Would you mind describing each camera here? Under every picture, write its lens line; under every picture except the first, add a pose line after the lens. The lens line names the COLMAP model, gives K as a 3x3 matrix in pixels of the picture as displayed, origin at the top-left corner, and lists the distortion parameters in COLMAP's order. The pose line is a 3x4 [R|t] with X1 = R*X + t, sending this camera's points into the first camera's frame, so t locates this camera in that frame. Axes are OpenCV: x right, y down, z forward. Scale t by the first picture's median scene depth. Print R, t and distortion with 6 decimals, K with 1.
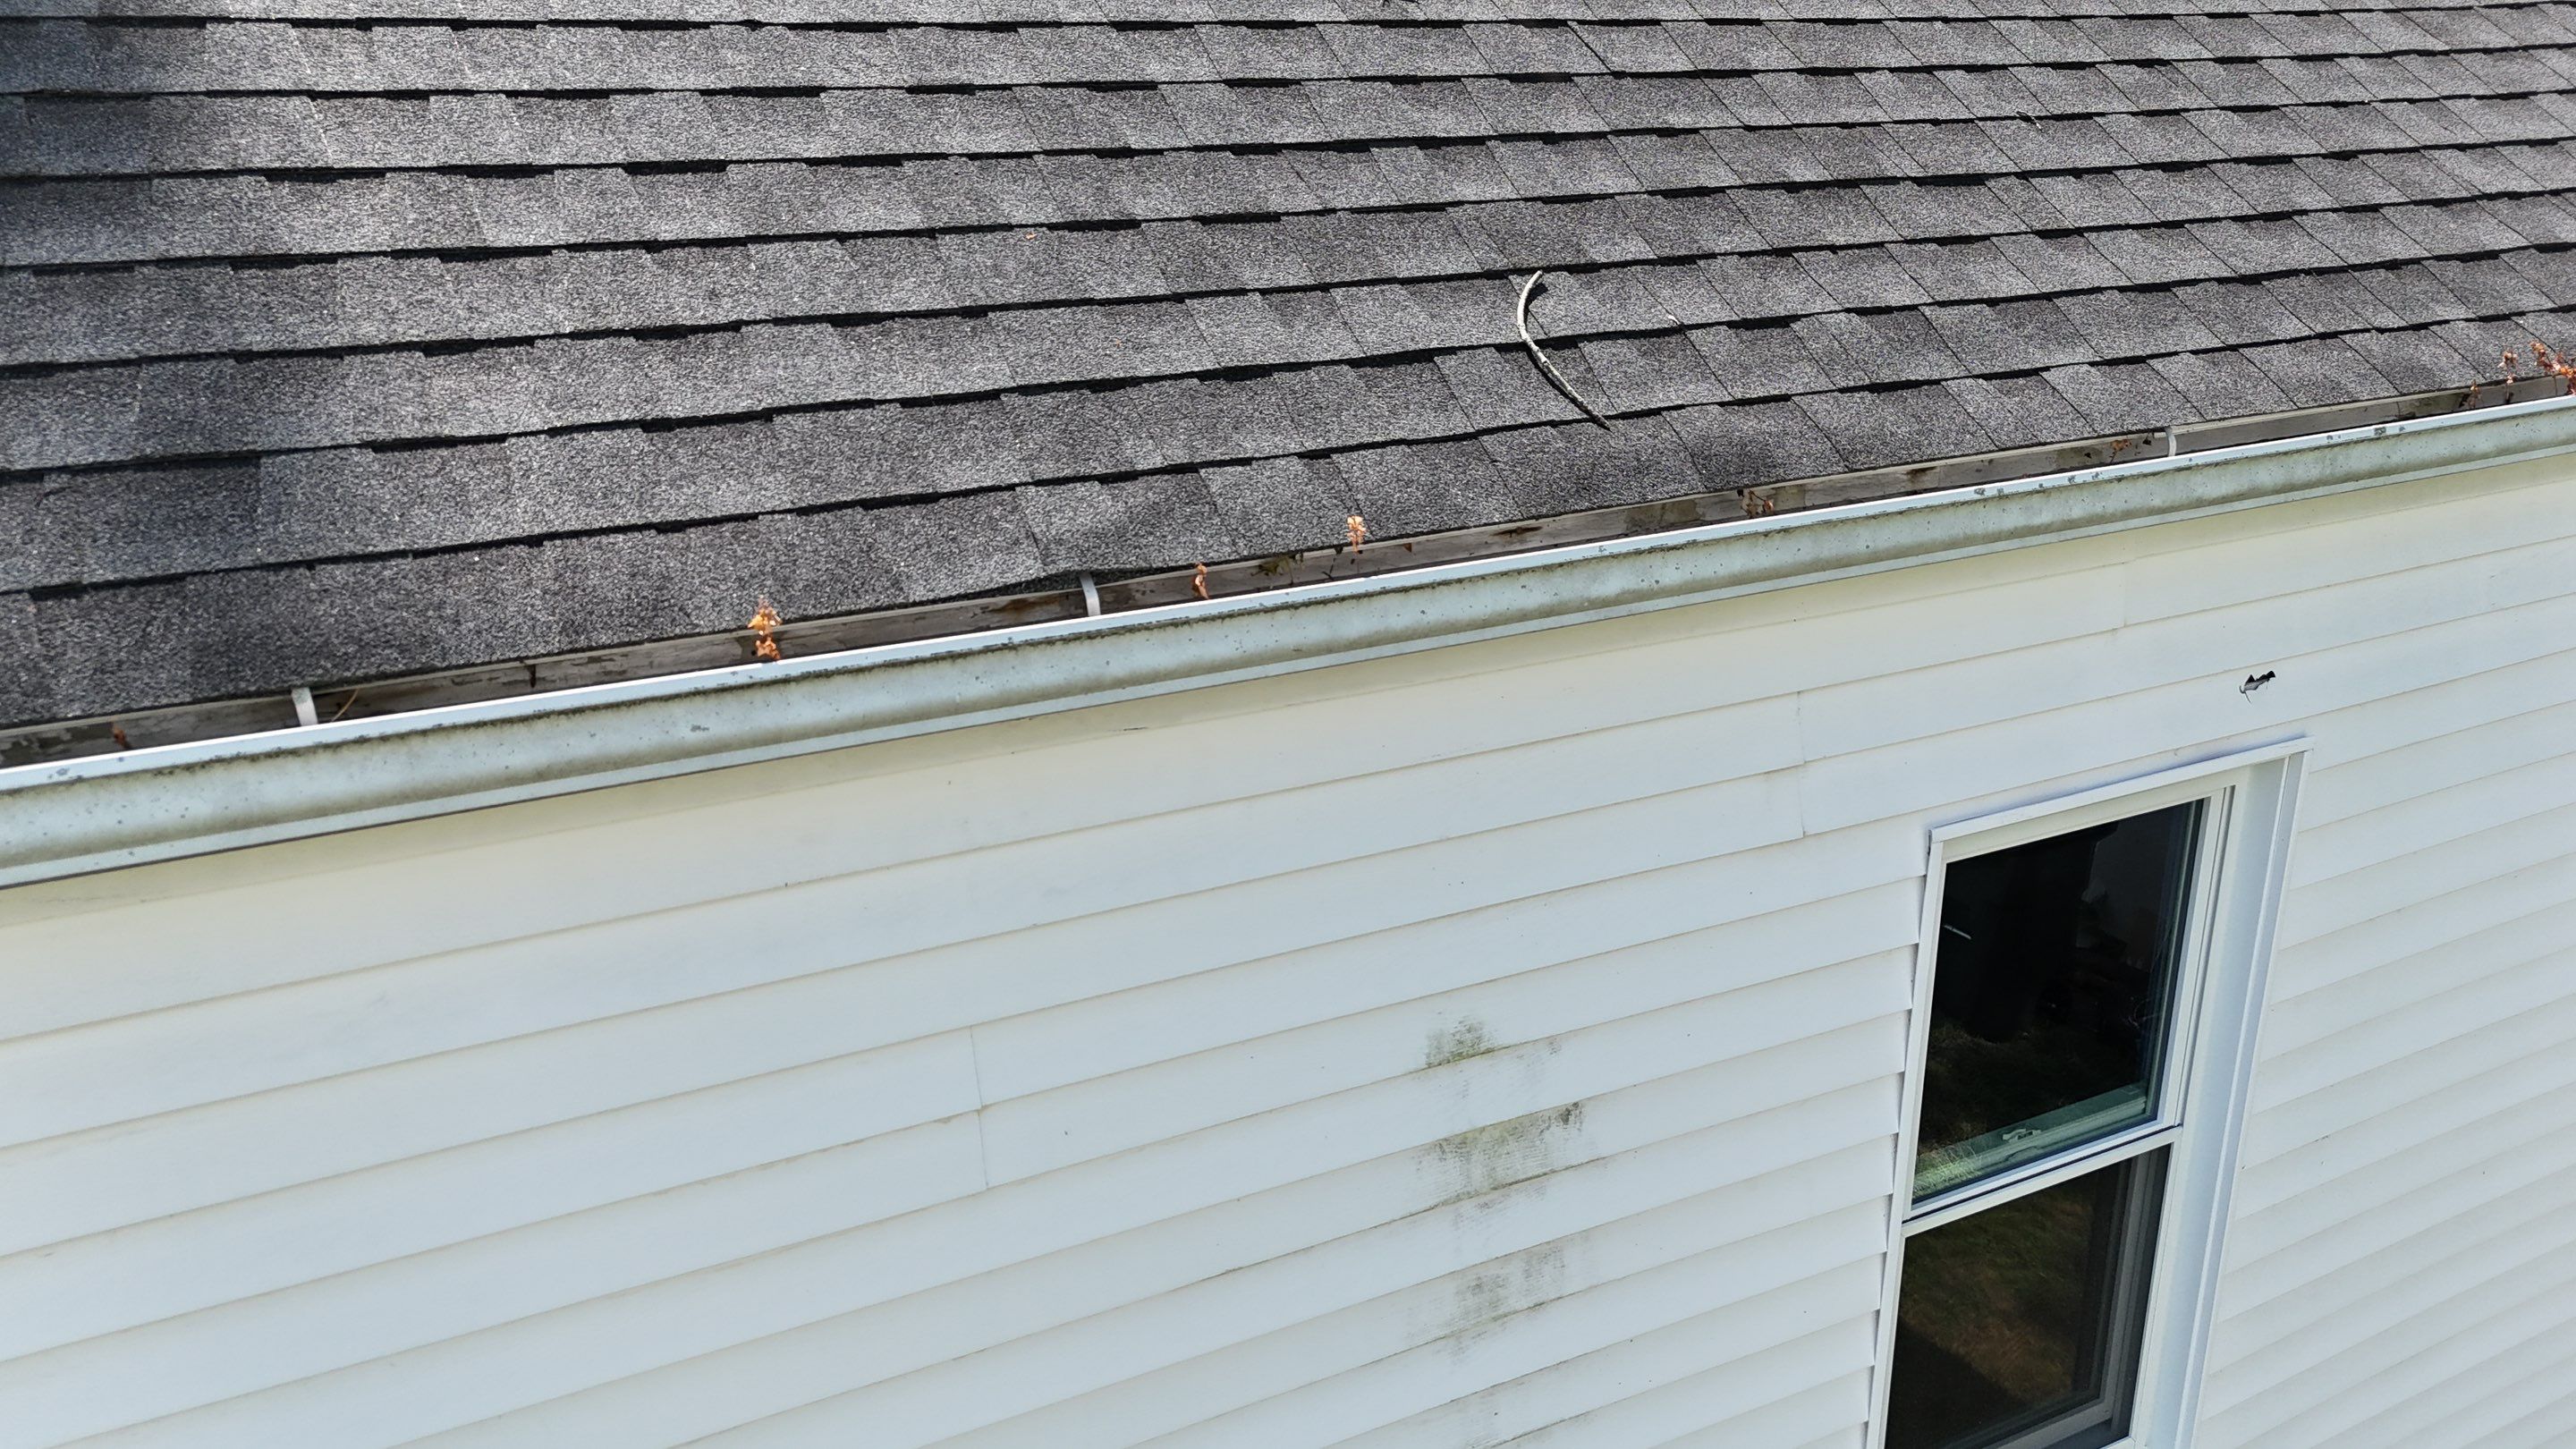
lens RADIAL K [[1864.7, 0, 1283.1], [0, 1864.7, 726.6], [0, 0, 1]] dist [0.054578, -0.040315]
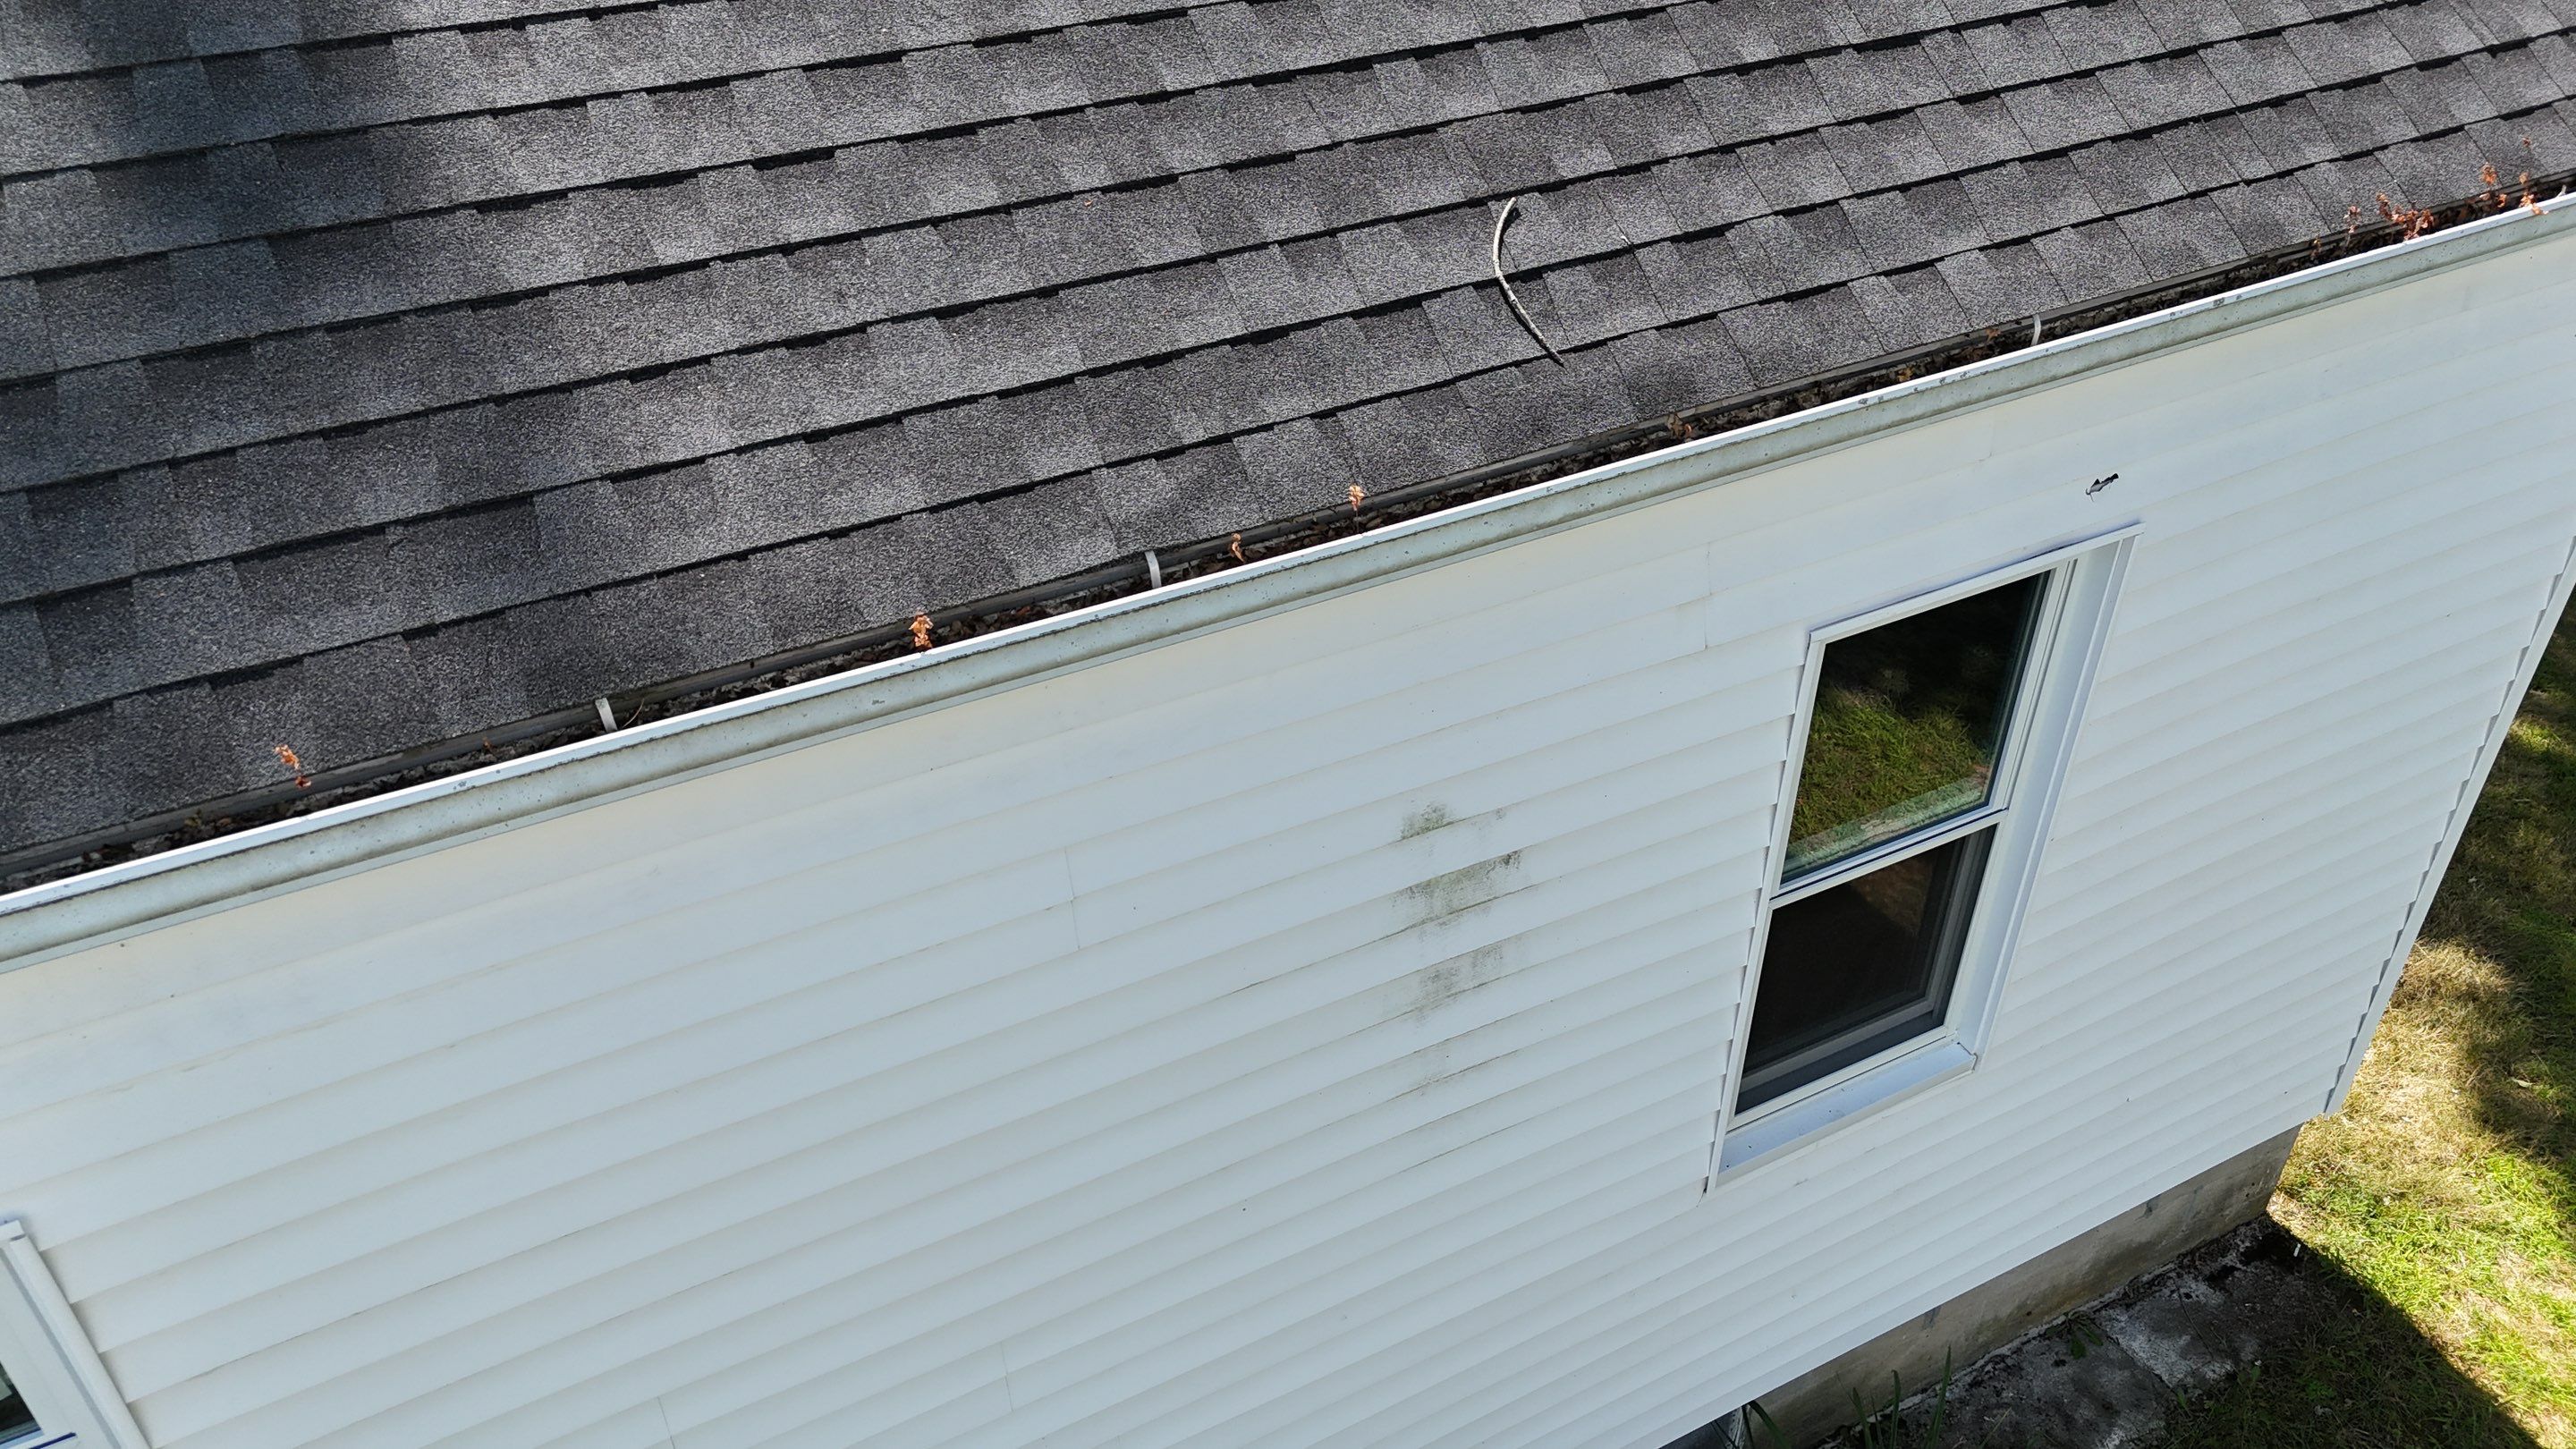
lens RADIAL K [[1864.7, 0, 1286.0], [0, 1864.7, 712.1], [0, 0, 1]] dist [0.054578, -0.040315]
pose [[0.999945, 0.003798, 0.009762, -0.017129], [-0.006421, 0.958584, 0.284737, -0.268445], [-0.008276, -0.284784, 0.958556, -0.223651]]
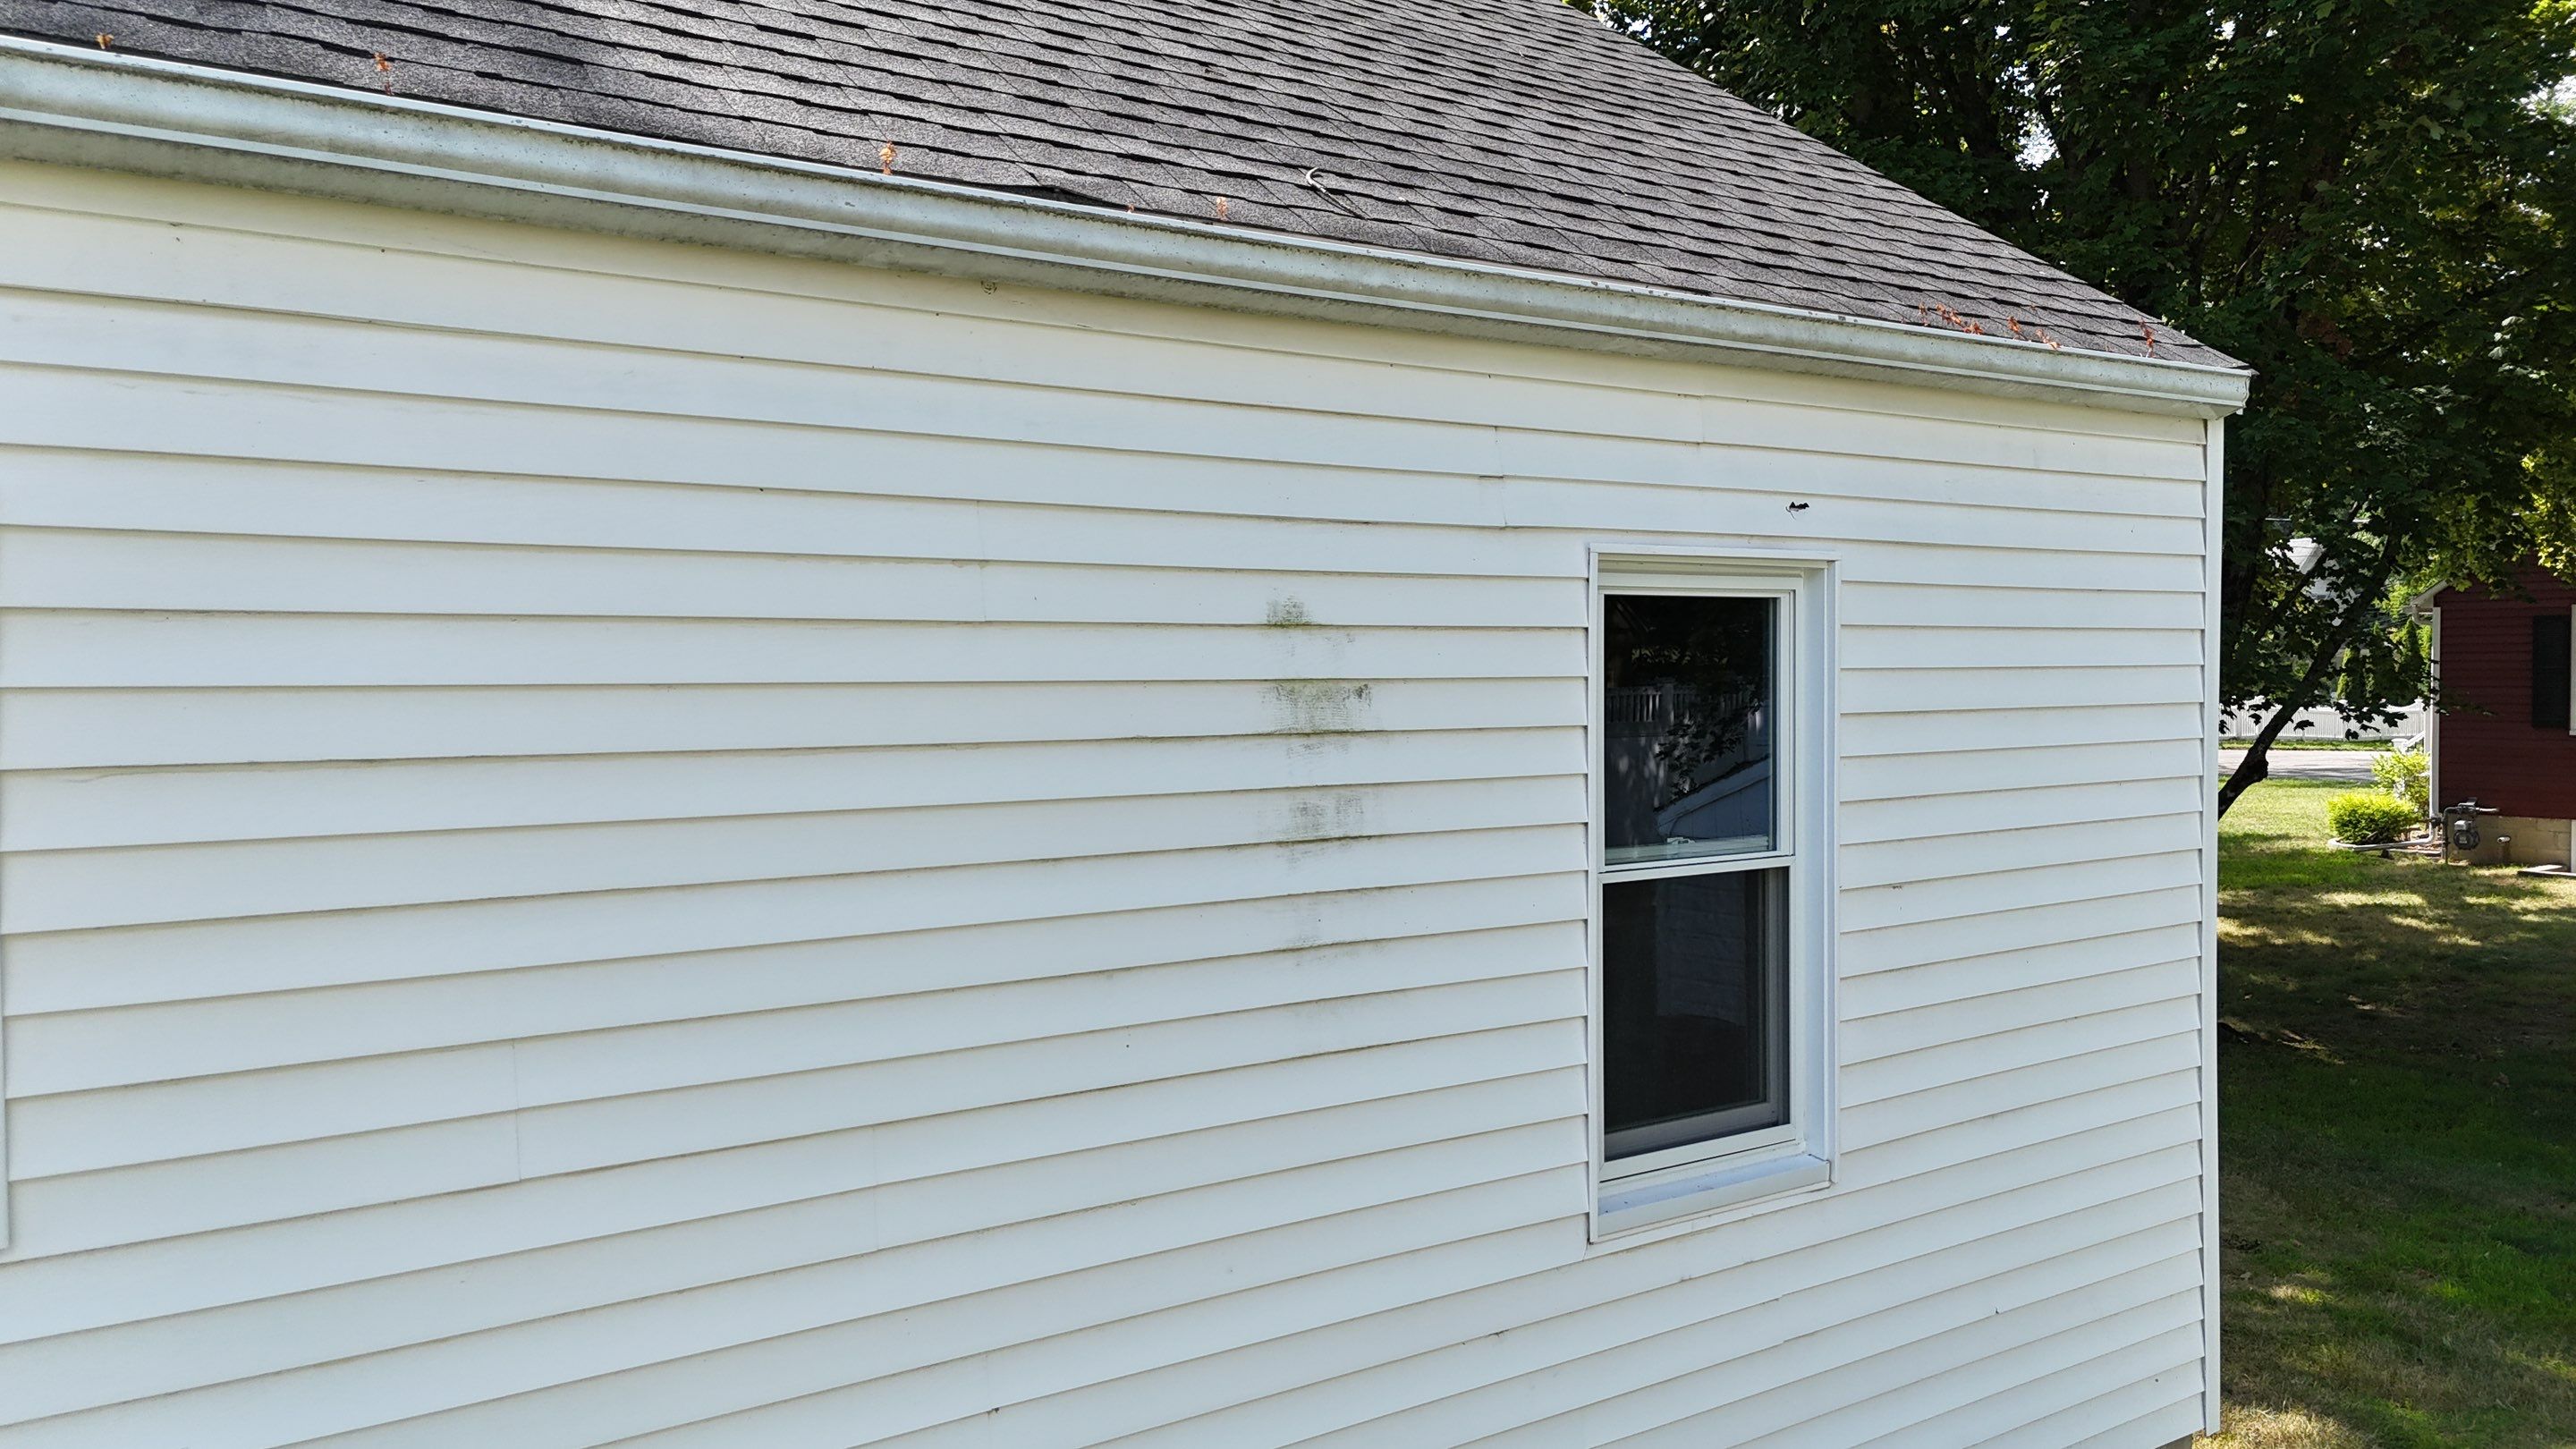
lens RADIAL K [[1852.1, 0, 1285.2], [0, 1852.1, 728.7], [0, 0, 1]] dist [0.032867, -0.000645]
pose [[0.990332, 0.001265, 0.138715, -0.108180], [0.038058, 0.959112, -0.280458, 0.655394], [-0.133398, 0.283025, 0.949790, -0.355436]]
